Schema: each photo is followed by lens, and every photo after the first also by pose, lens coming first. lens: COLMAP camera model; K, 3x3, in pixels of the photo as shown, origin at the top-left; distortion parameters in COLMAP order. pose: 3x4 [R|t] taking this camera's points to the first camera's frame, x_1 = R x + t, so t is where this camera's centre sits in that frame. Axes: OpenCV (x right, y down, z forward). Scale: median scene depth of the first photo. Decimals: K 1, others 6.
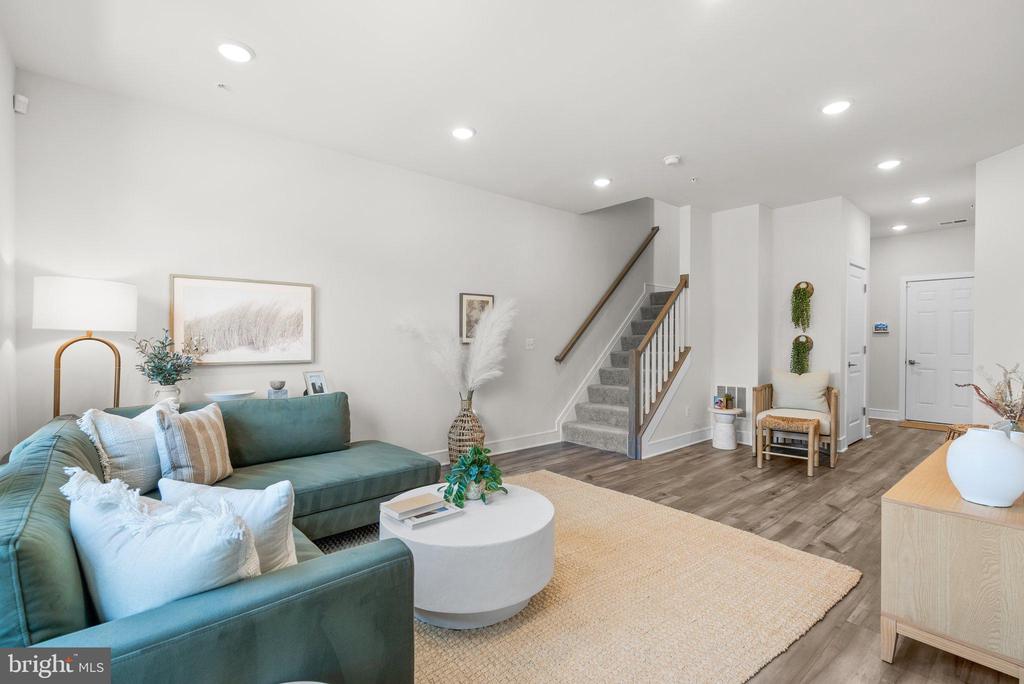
lens RADIAL K [[479.6, 0, 510.0], [0, 479.6, 343.4], [0, 0, 1]] dist [0.001366, -0.000198]
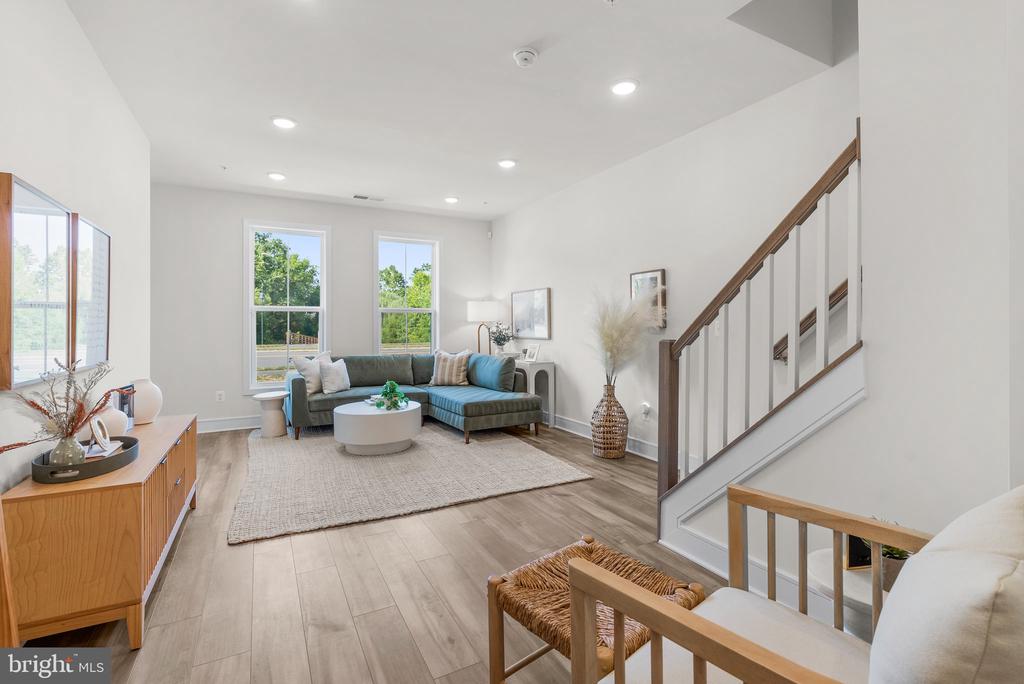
lens RADIAL K [[479.6, 0, 512.3], [0, 479.6, 333.1], [0, 0, 1]] dist [0.001366, -0.000198]
pose [[-0.235623, 0.019454, -0.971650, 0.937259], [0.003877, 0.999810, 0.019078, -0.008485], [0.971837, 0.000728, -0.235653, 1.076771]]
